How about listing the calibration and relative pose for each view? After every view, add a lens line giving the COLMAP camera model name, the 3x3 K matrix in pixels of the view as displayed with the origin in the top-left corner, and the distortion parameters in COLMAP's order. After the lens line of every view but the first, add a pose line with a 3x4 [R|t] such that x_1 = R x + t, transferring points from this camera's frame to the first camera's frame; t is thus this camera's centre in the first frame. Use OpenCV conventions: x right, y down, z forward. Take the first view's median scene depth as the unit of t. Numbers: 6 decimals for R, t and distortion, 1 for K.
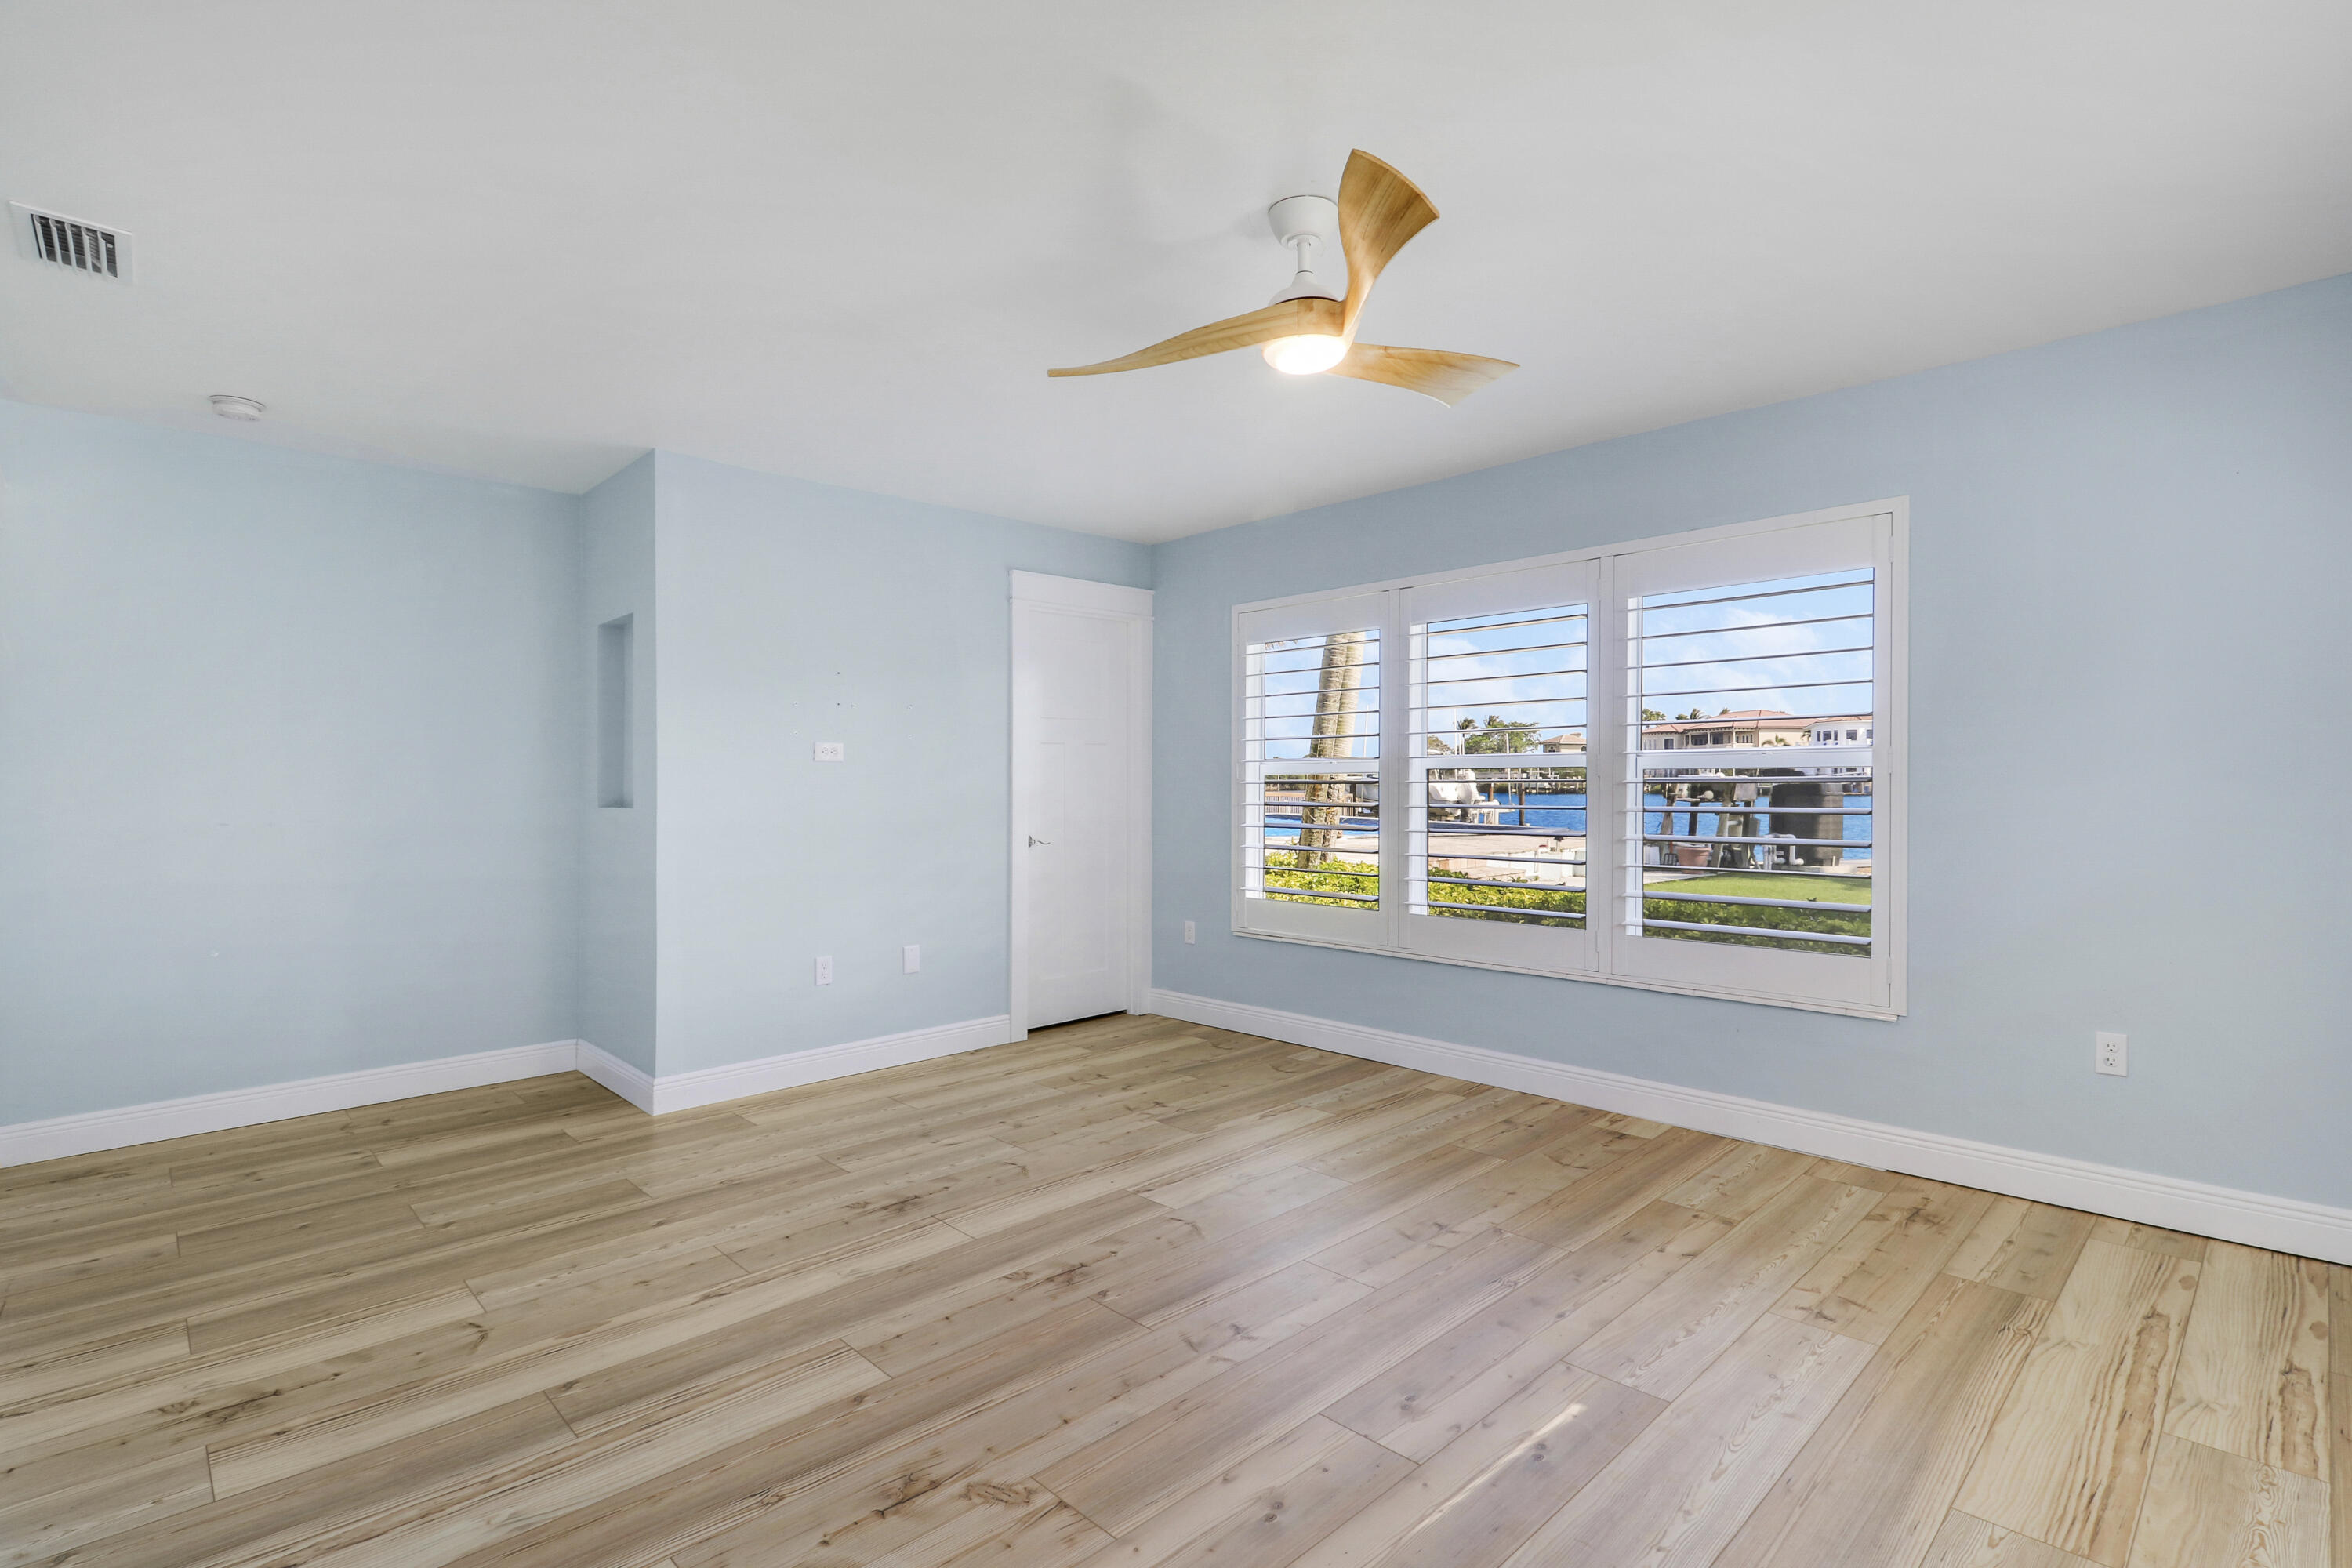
lens RADIAL K [[1107.8, 0, 1186.9], [0, 1107.8, 804.8], [0, 0, 1]] dist [0.006089, -0.014691]
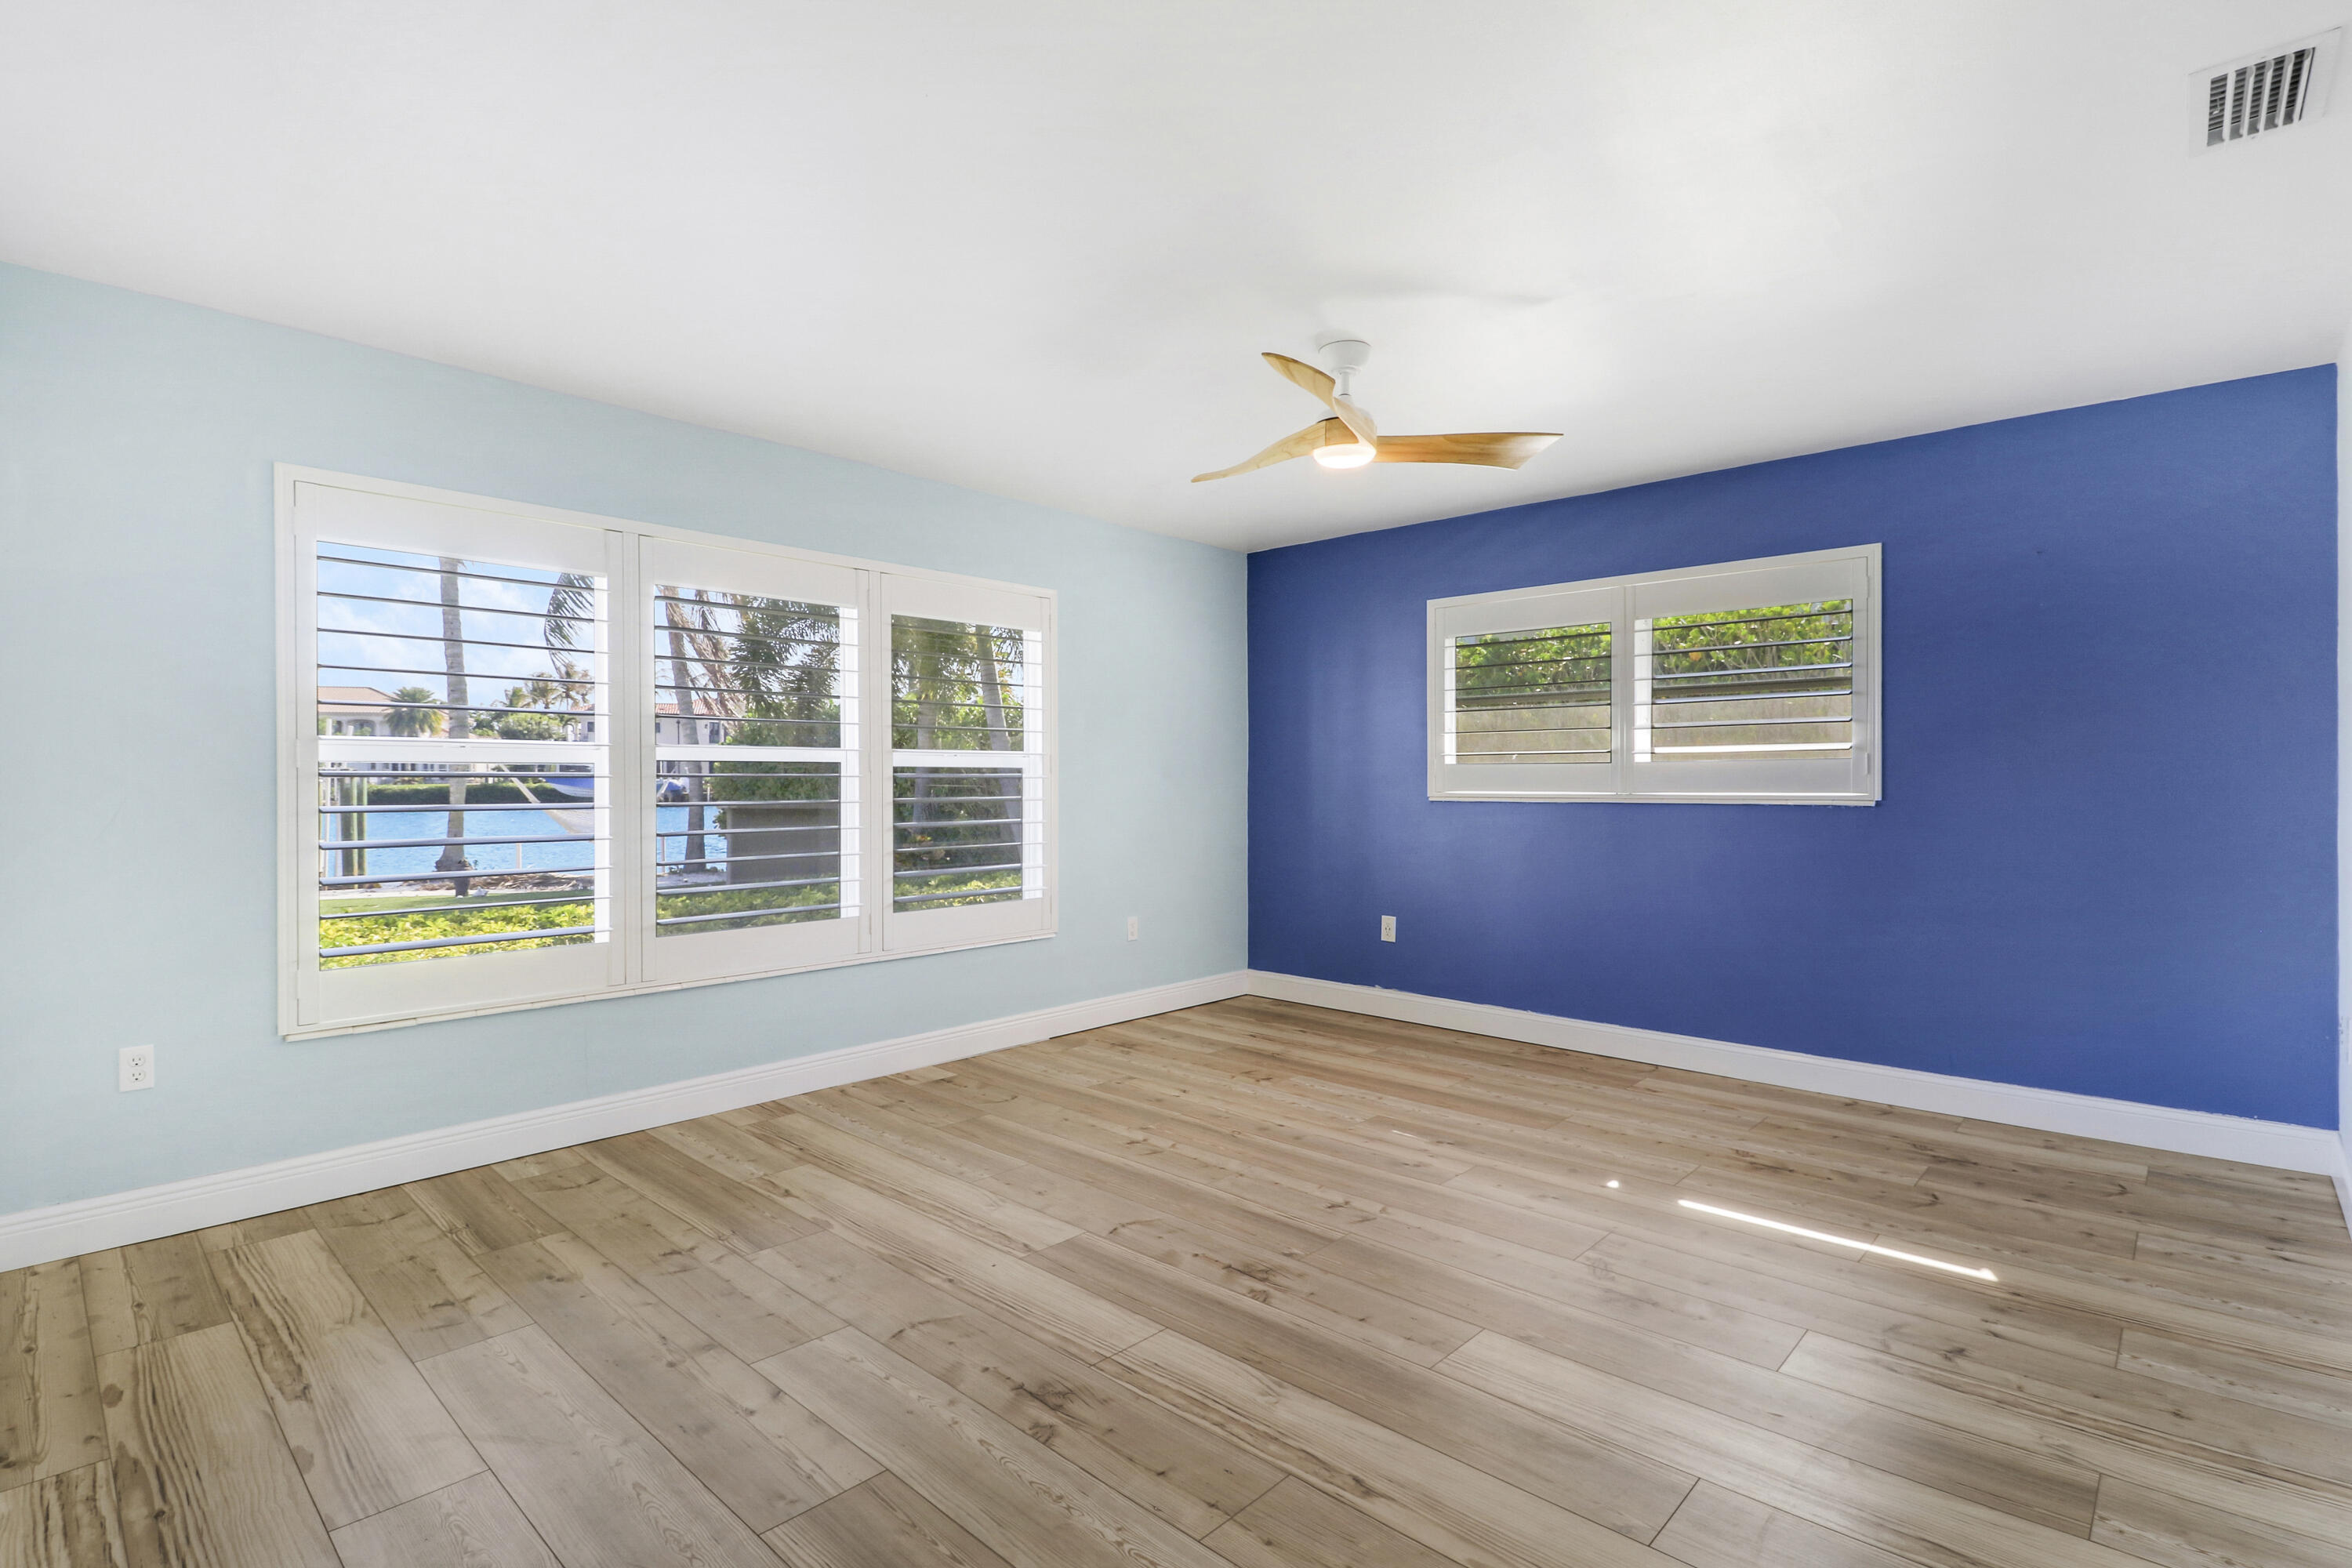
lens RADIAL K [[1124.7, 0, 1193.8], [0, 1124.7, 789.1], [0, 0, 1]] dist [0.004617, -0.013846]
pose [[-0.060479, -0.001051, 0.998169, -0.842279], [0.021648, 0.999763, 0.002364, -0.004127], [-0.997935, 0.021751, -0.060442, 0.847934]]
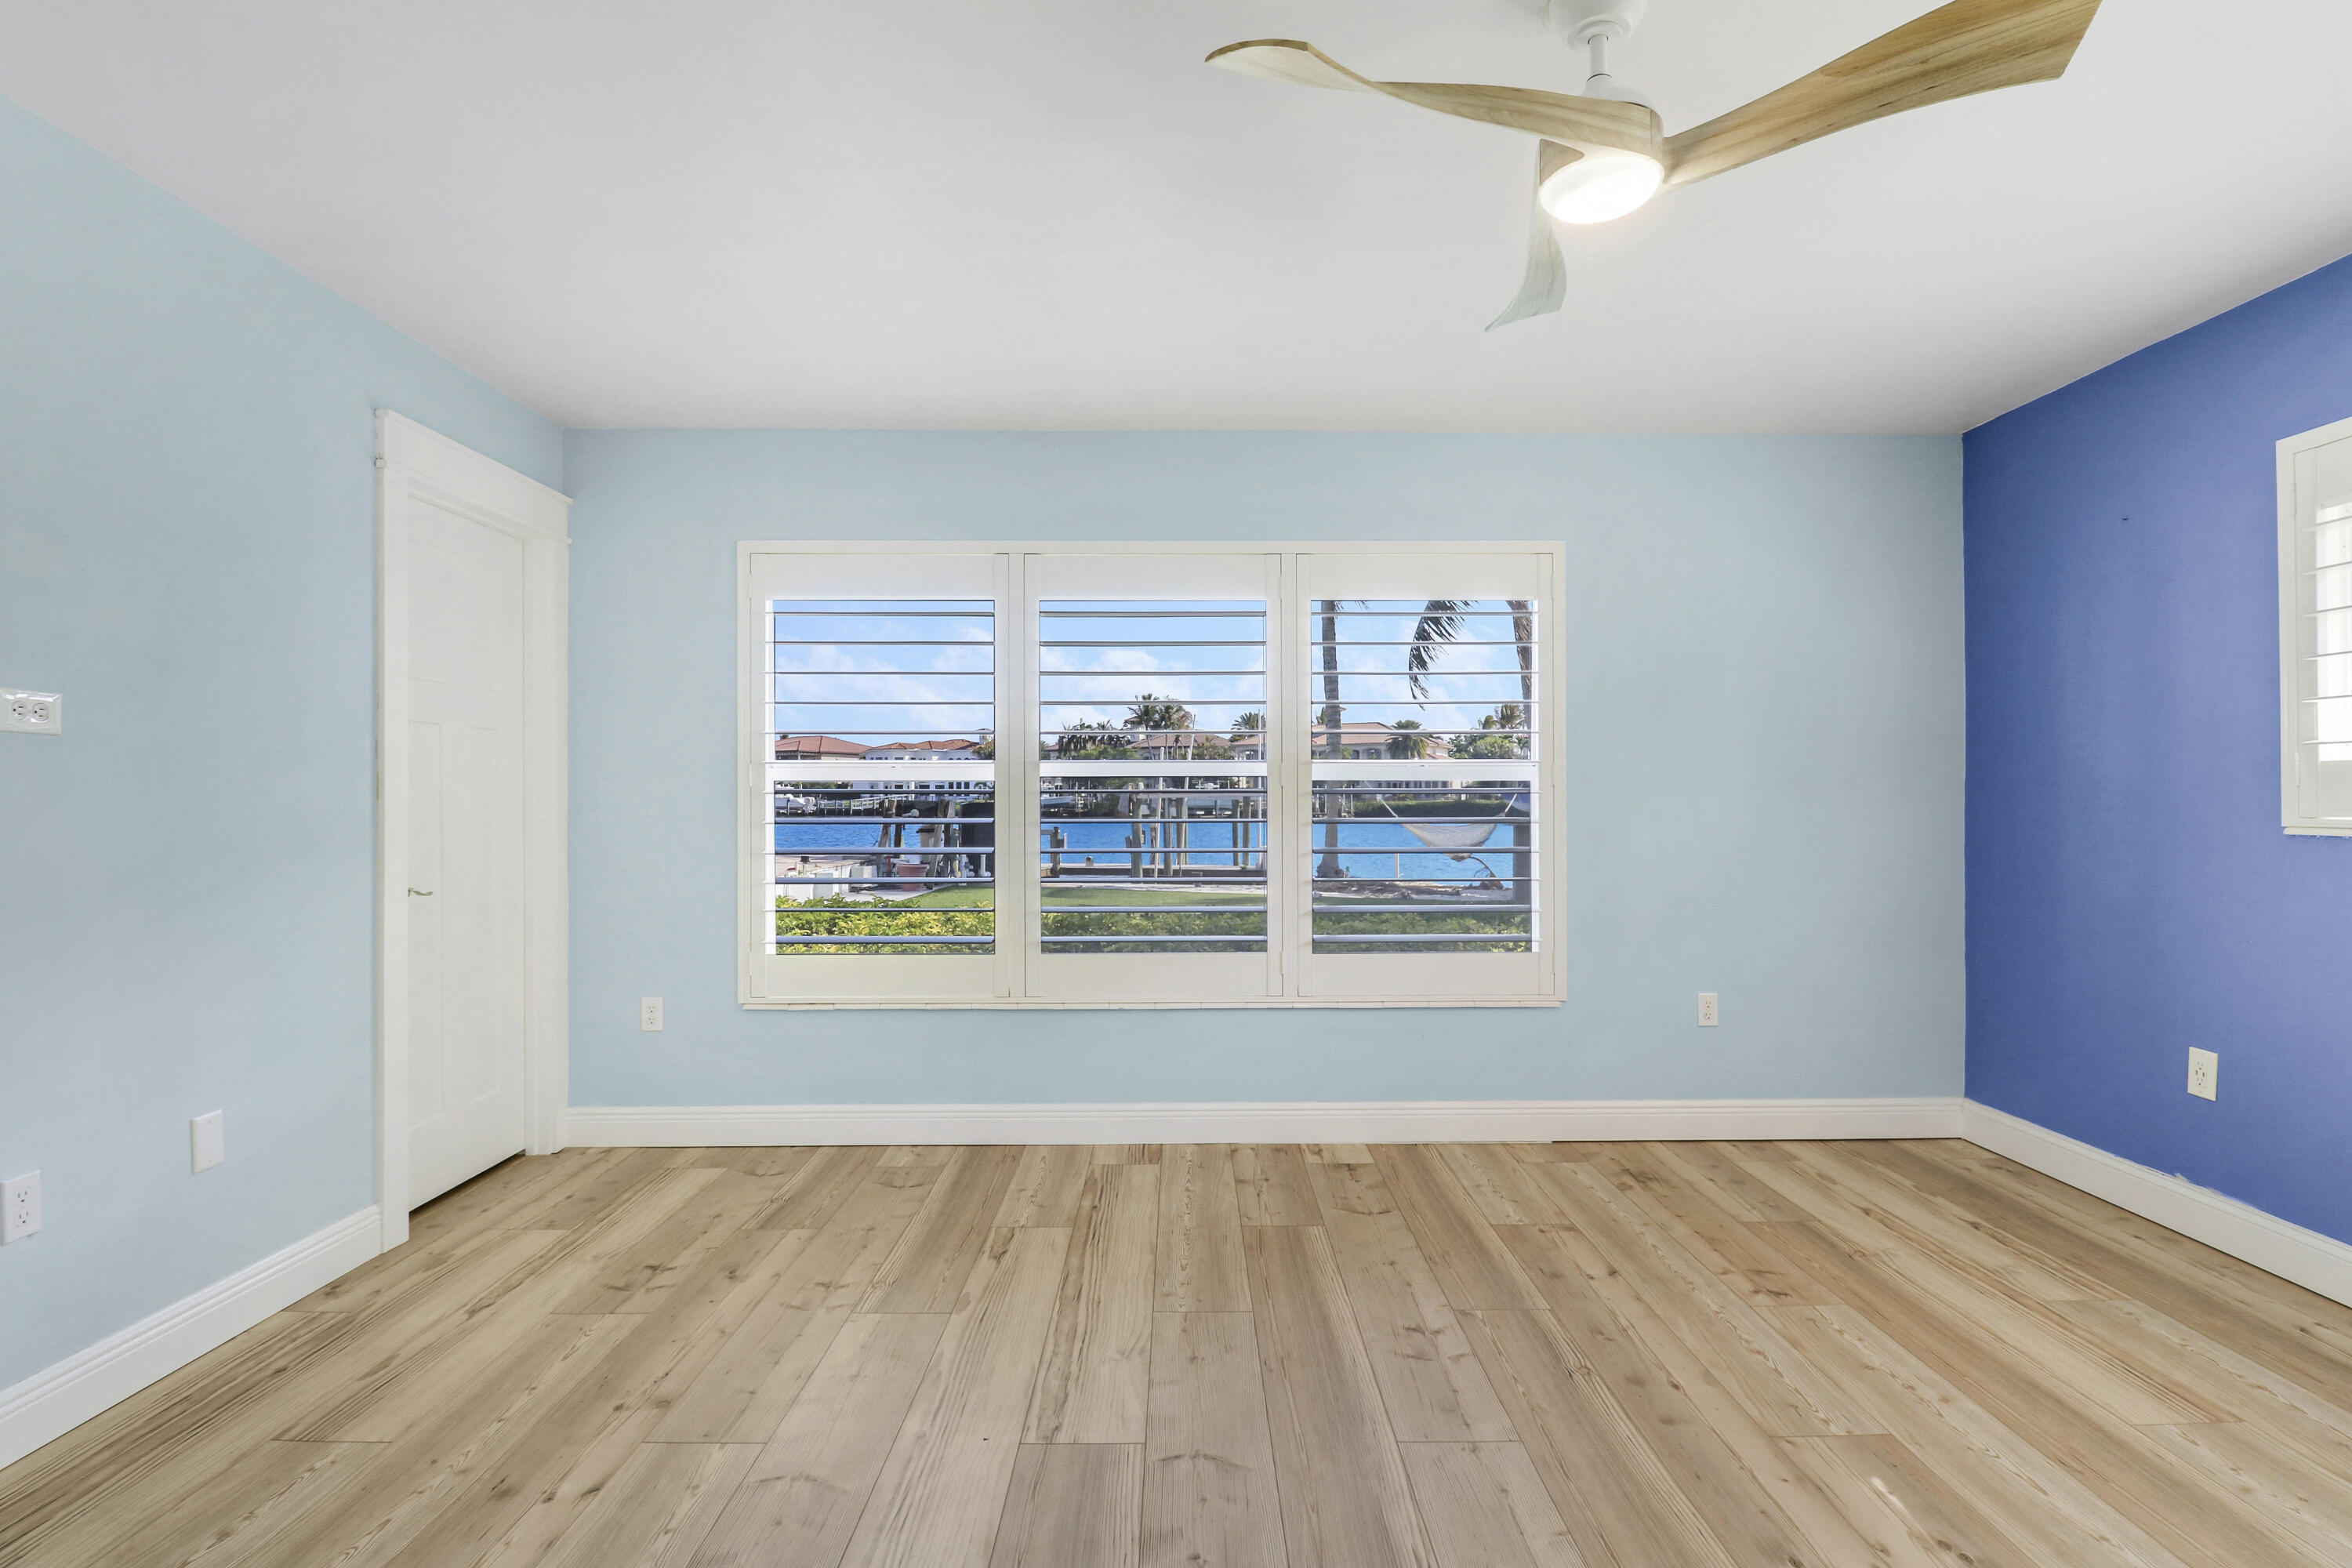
lens RADIAL K [[1107.8, 0, 1185.3], [0, 1107.8, 797.2], [0, 0, 1]] dist [0.006089, -0.014691]
pose [[0.691814, 0.005704, 0.722053, -0.408805], [0.011259, 0.999762, -0.018686, 0.000638], [-0.721988, 0.021057, 0.691585, 0.465093]]
